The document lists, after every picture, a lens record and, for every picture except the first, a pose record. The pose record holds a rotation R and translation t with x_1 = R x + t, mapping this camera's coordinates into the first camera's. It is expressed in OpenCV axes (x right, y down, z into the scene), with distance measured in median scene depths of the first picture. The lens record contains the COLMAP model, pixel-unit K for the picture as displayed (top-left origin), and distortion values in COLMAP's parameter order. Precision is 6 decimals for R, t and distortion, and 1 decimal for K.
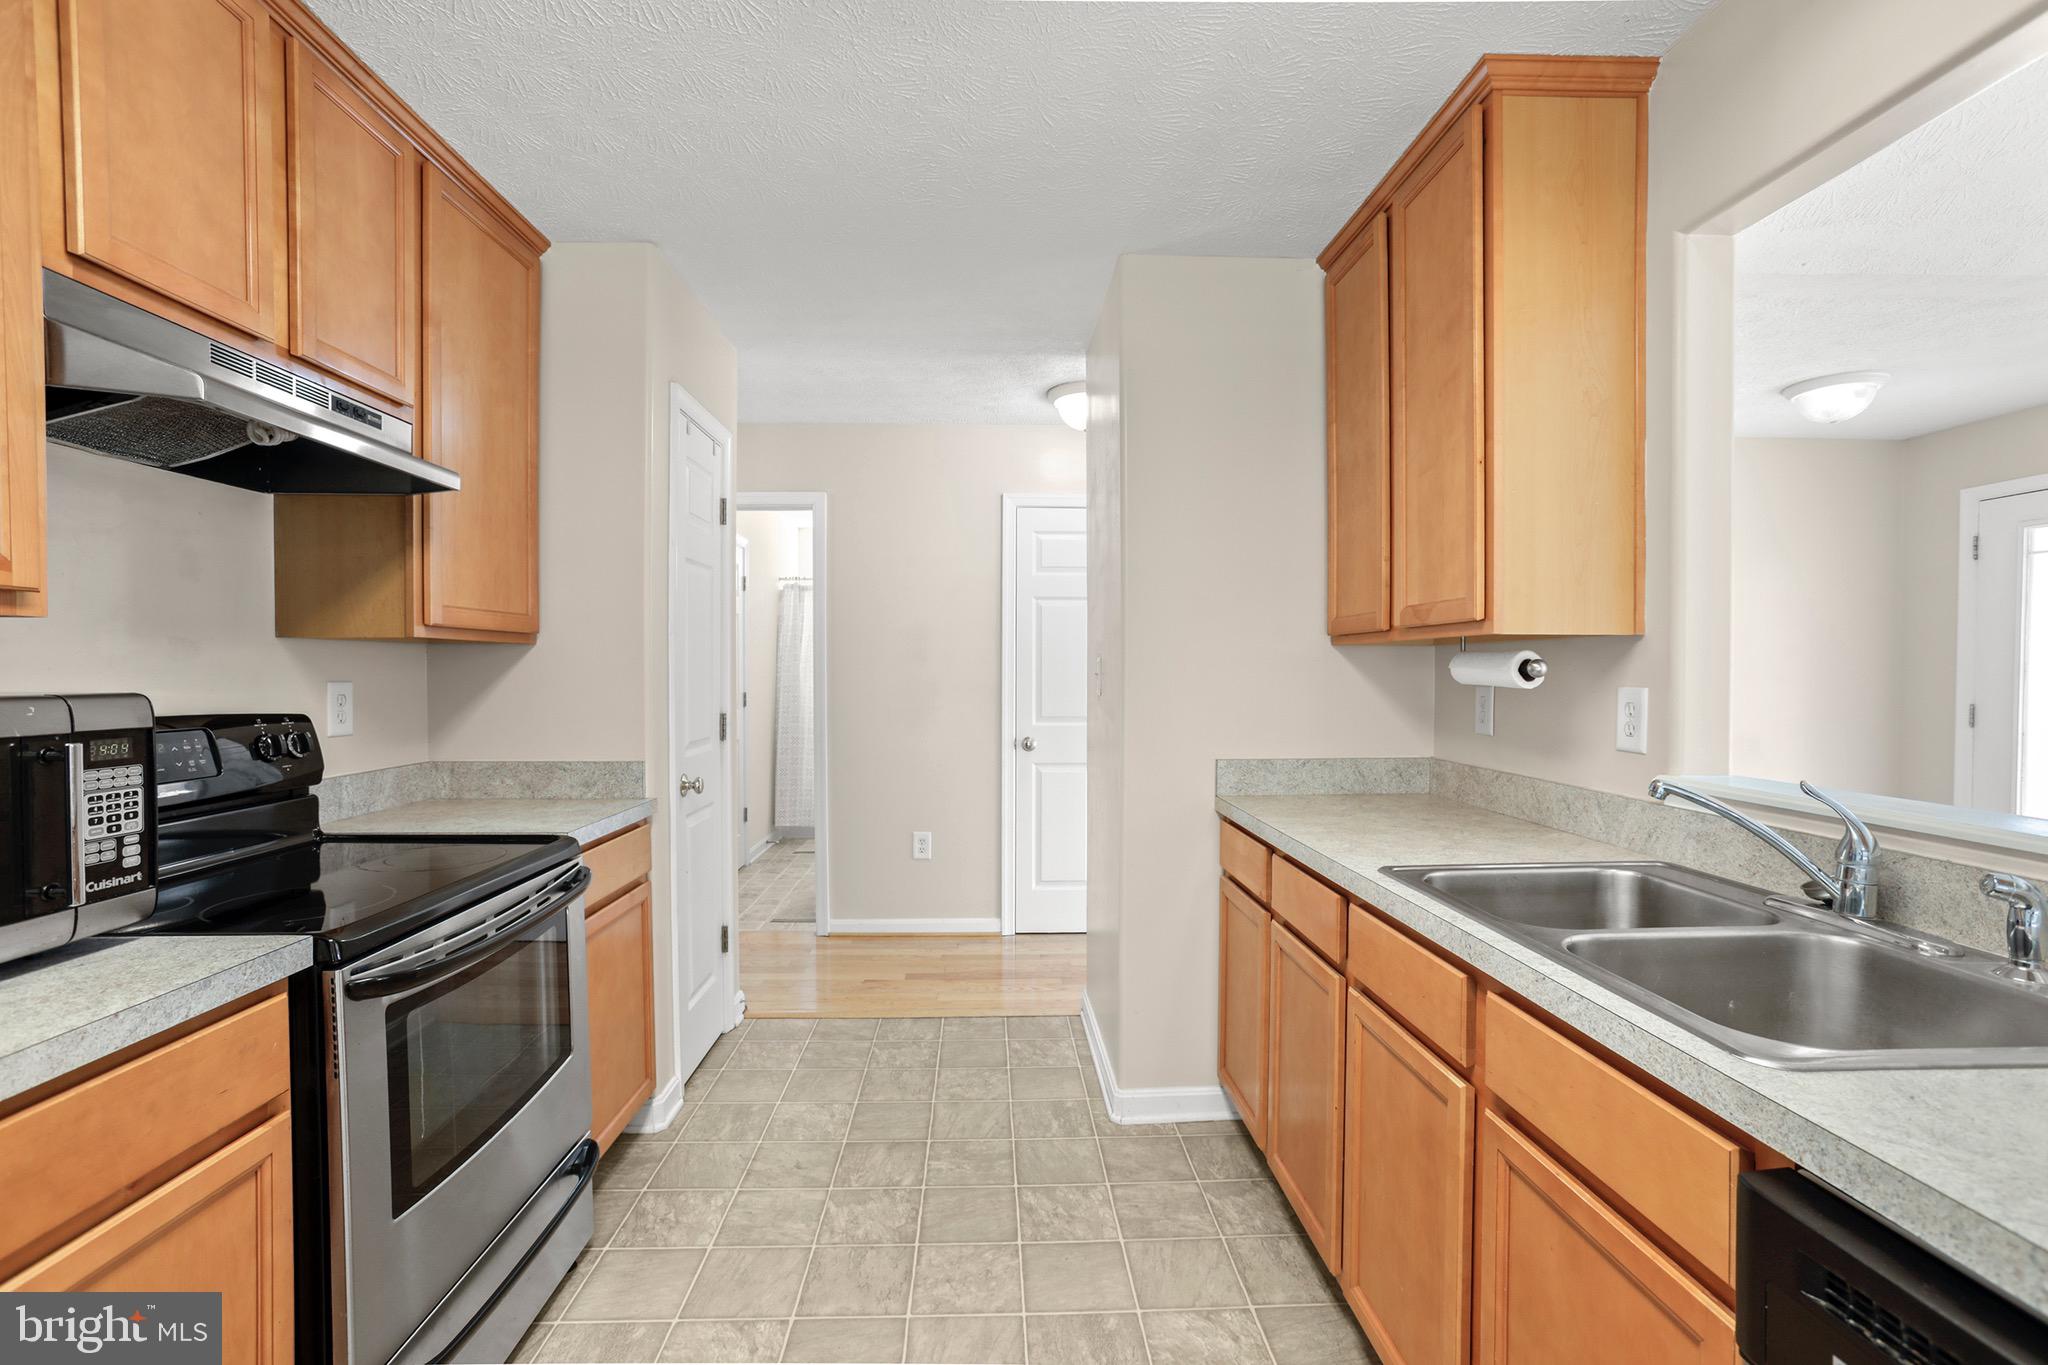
lens RADIAL K [[917.4, 0, 1027.4], [0, 917.4, 683.3], [0, 0, 1]] dist [-0.018460, 0.003833]
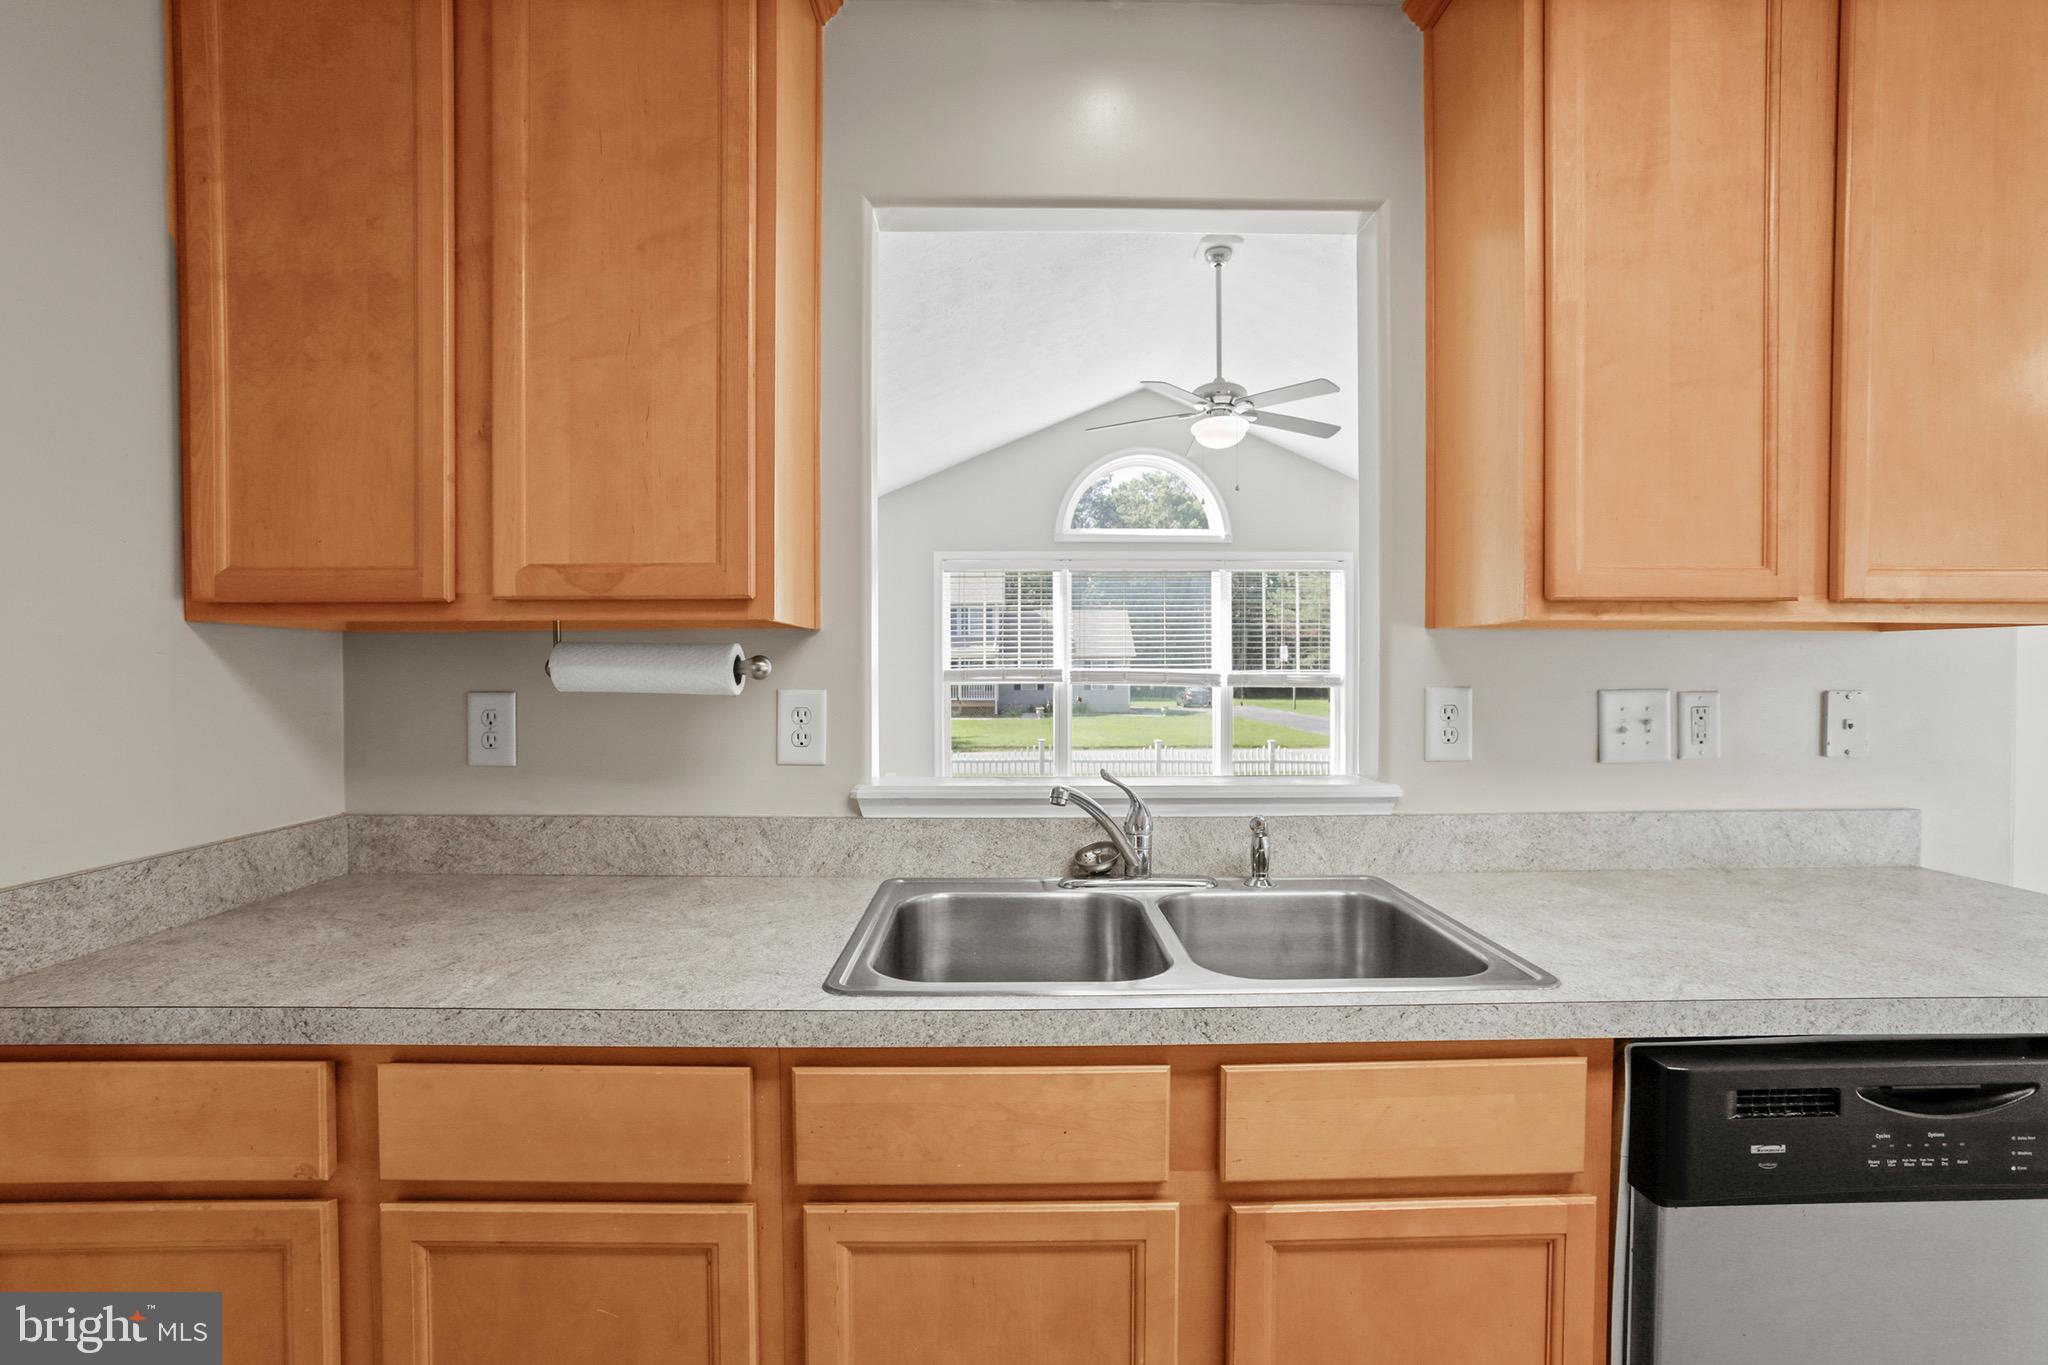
lens RADIAL K [[917.4, 0, 1025.4], [0, 917.4, 693.8], [0, 0, 1]] dist [-0.018460, 0.003833]
pose [[0.027226, -0.024320, 0.999333, -0.186593], [0.009892, 0.999662, 0.024059, -0.010836], [-0.999580, 0.009231, 0.027457, 0.681360]]
